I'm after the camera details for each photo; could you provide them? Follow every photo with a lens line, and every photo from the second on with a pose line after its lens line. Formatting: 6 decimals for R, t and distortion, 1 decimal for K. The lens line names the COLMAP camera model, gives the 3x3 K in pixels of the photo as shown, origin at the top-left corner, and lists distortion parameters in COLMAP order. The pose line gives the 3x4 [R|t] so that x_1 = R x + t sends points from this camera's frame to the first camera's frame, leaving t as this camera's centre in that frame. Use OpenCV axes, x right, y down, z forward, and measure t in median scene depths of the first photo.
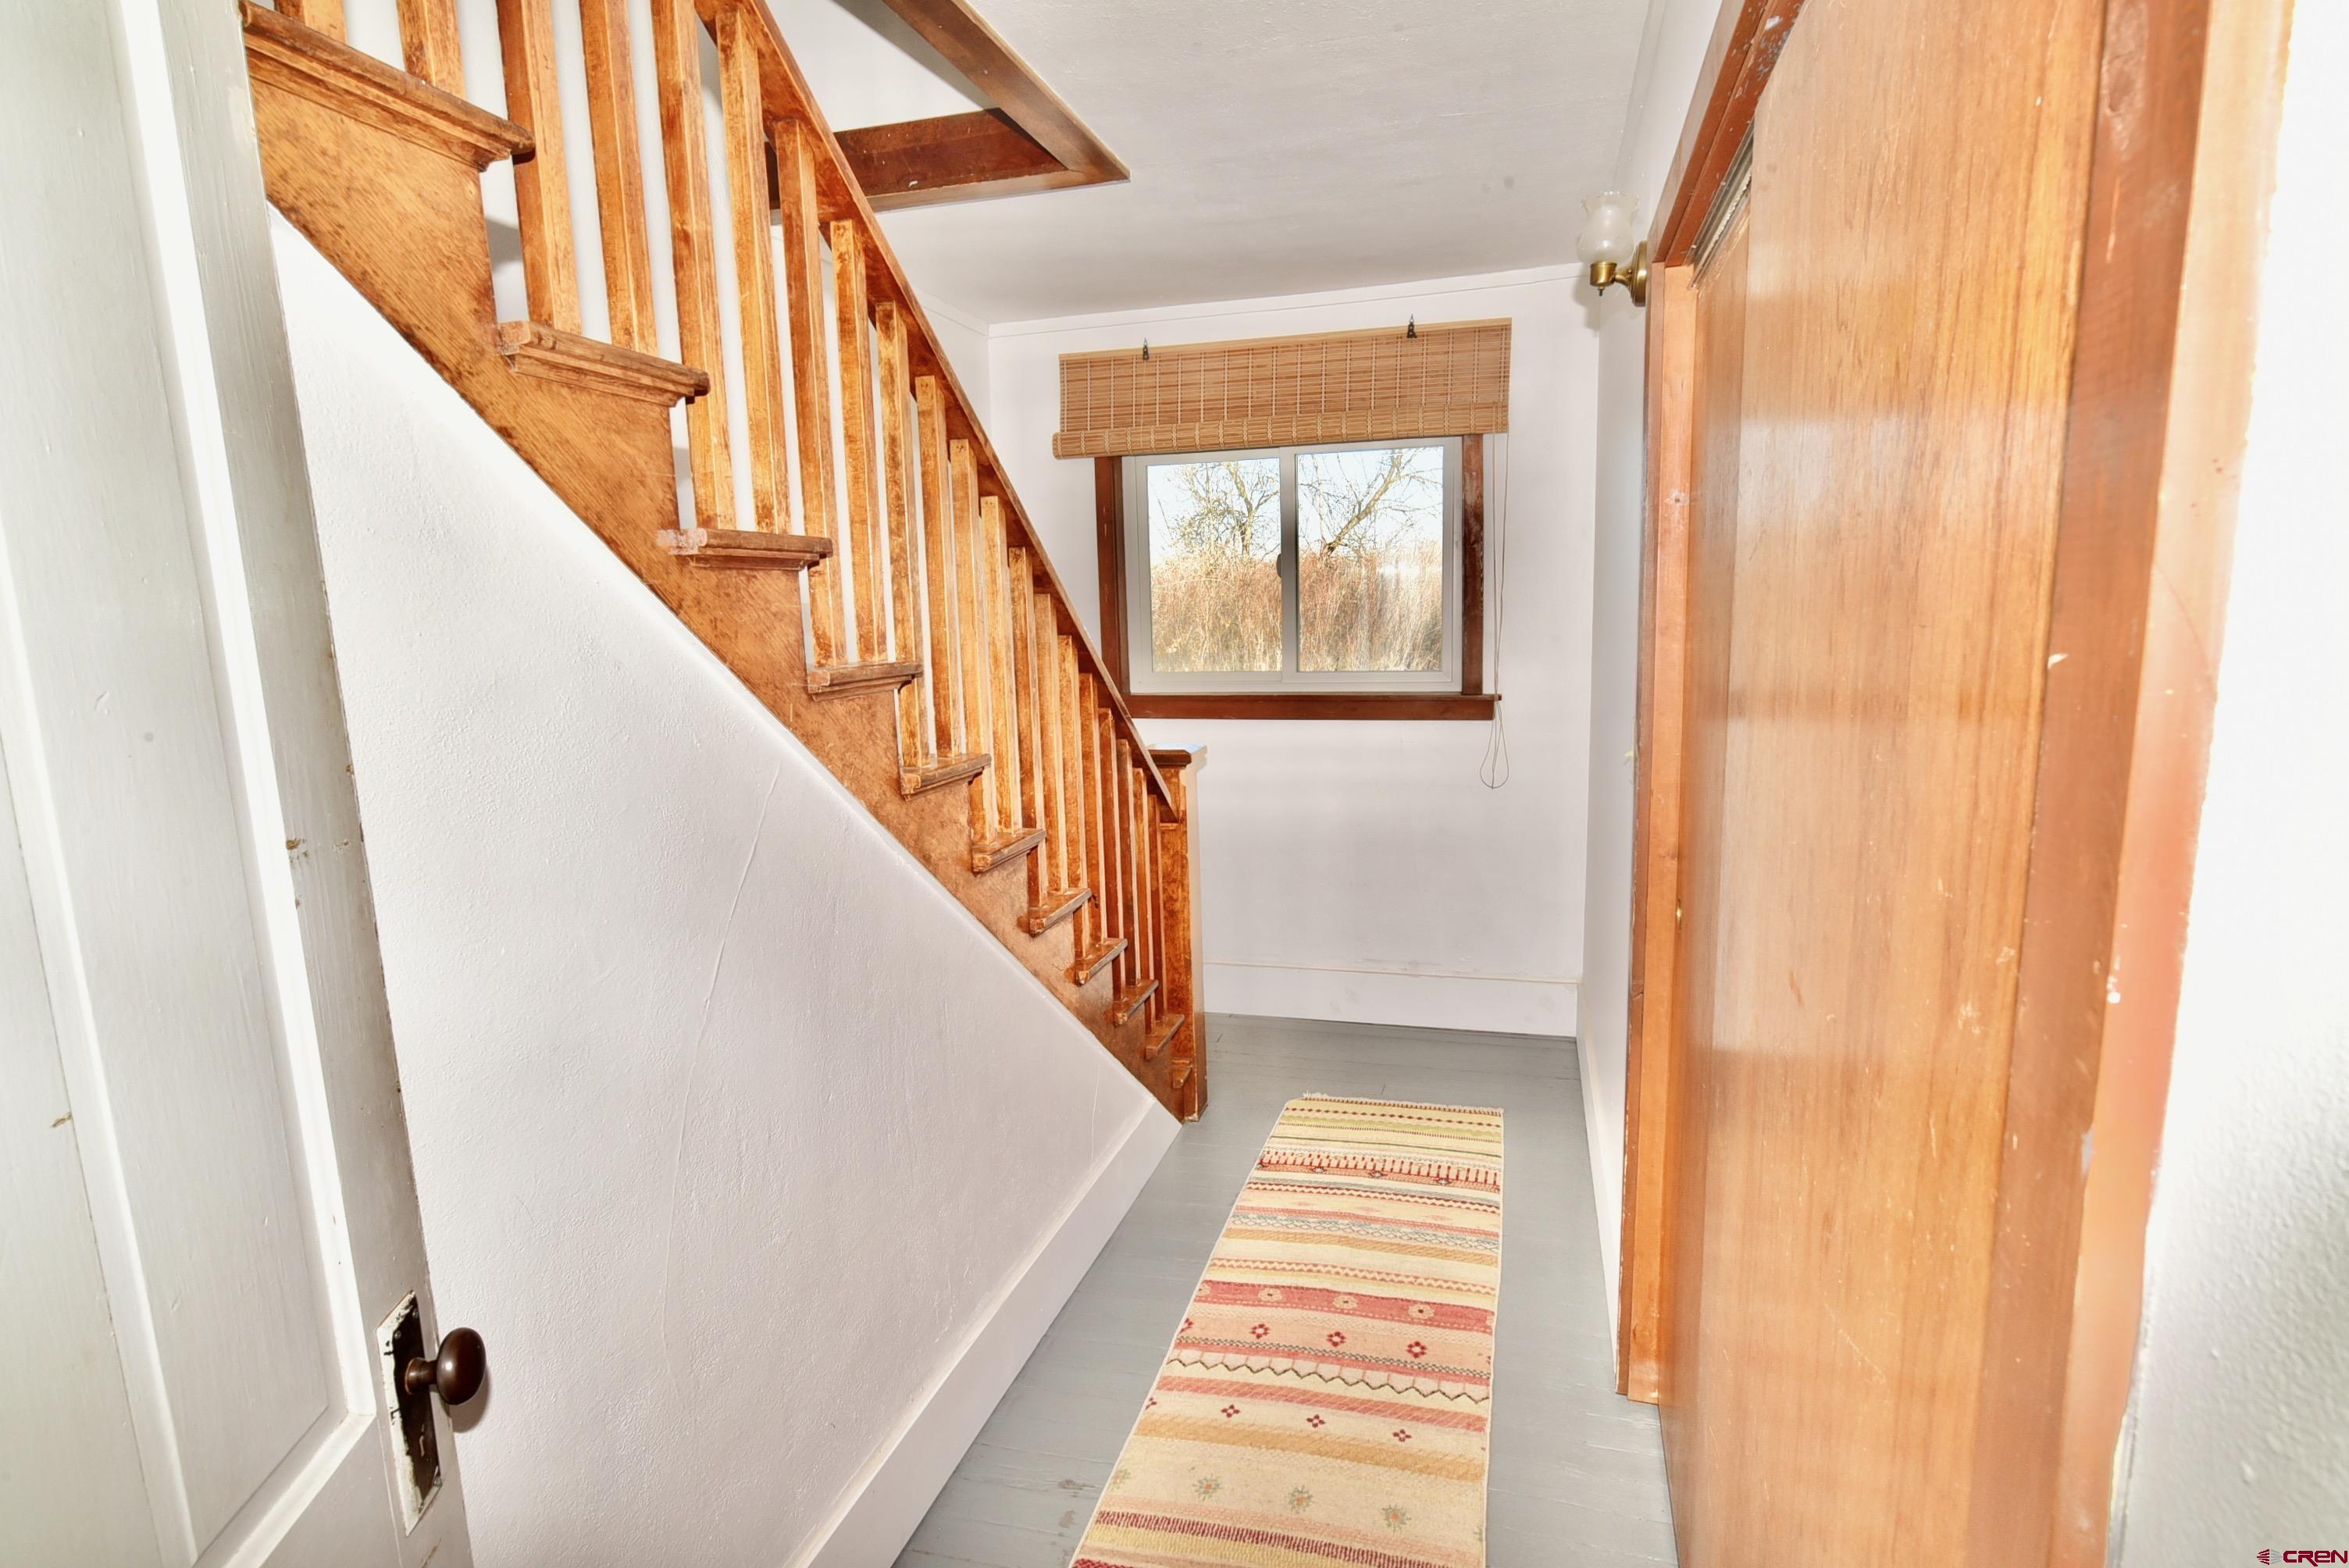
lens RADIAL K [[1186.7, 0, 1180.4], [0, 1186.7, 791.6], [0, 0, 1]] dist [-0.000442, -0.000157]
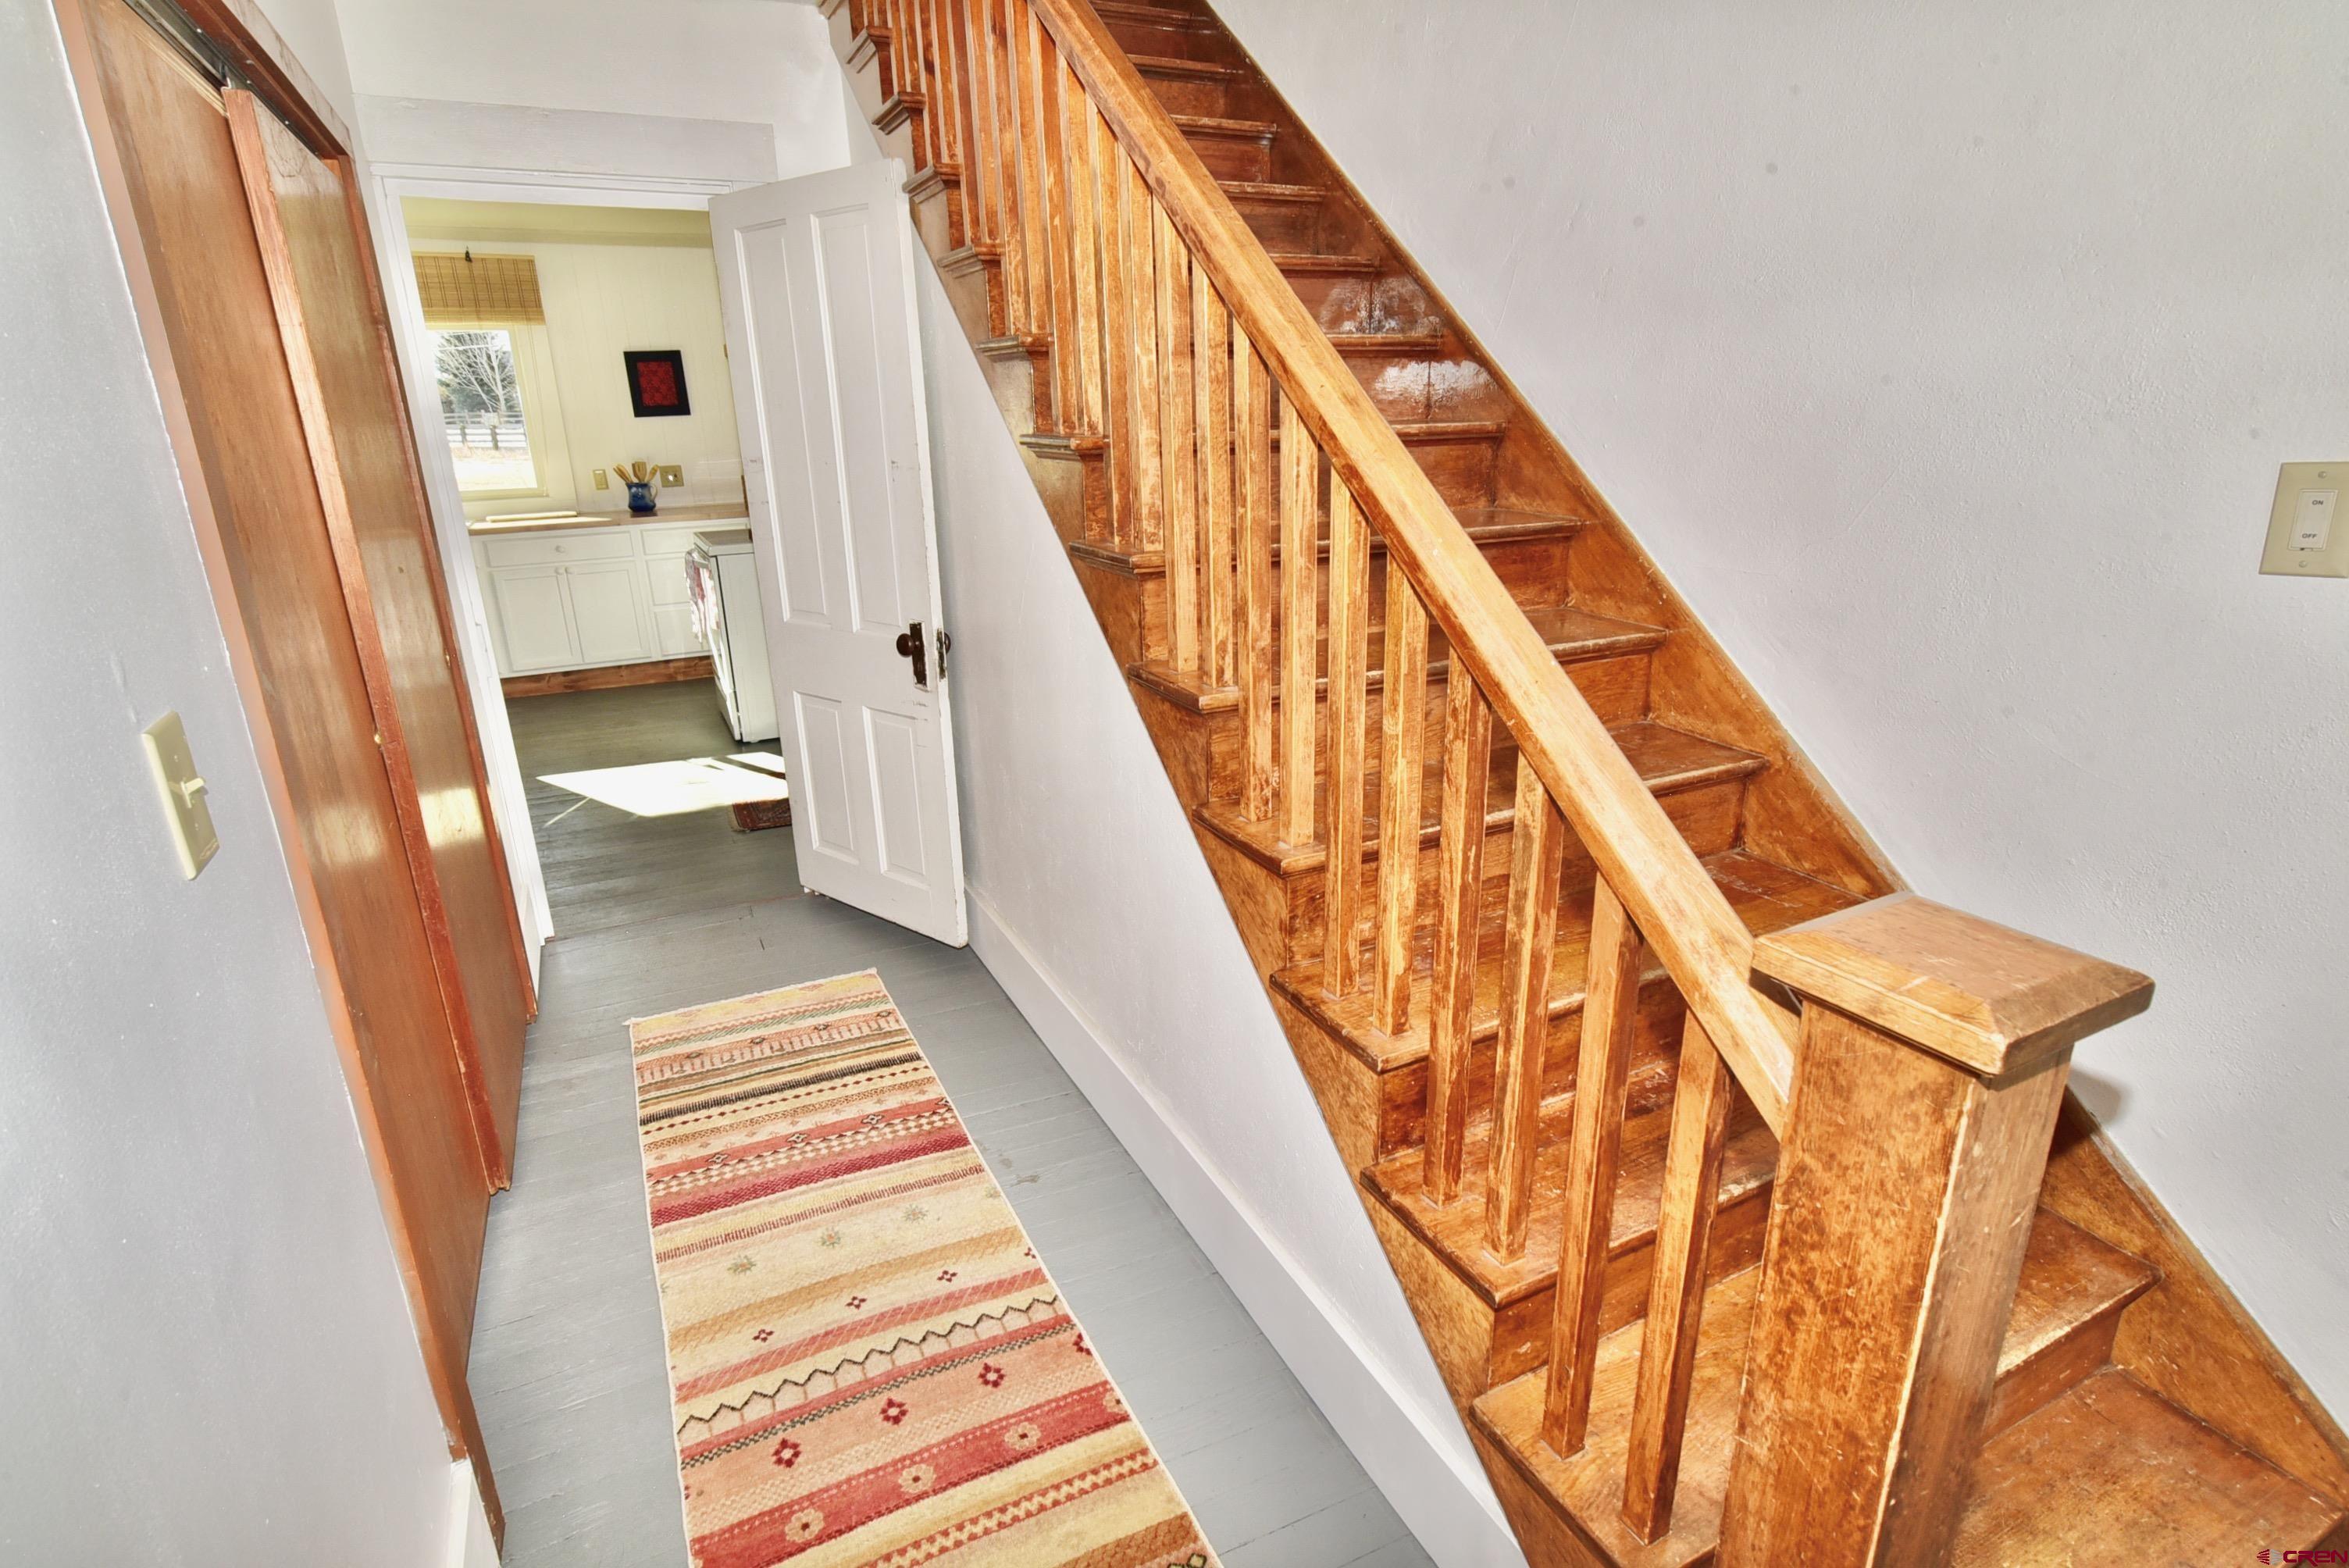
lens RADIAL K [[1186.7, 0, 1174.3], [0, 1186.7, 789.1], [0, 0, 1]] dist [-0.000442, -0.000157]
pose [[-0.740119, 0.257492, -0.621226, 0.387346], [-0.058150, 0.895823, 0.440590, -0.254247], [0.669957, 0.362213, -0.648042, 1.546564]]
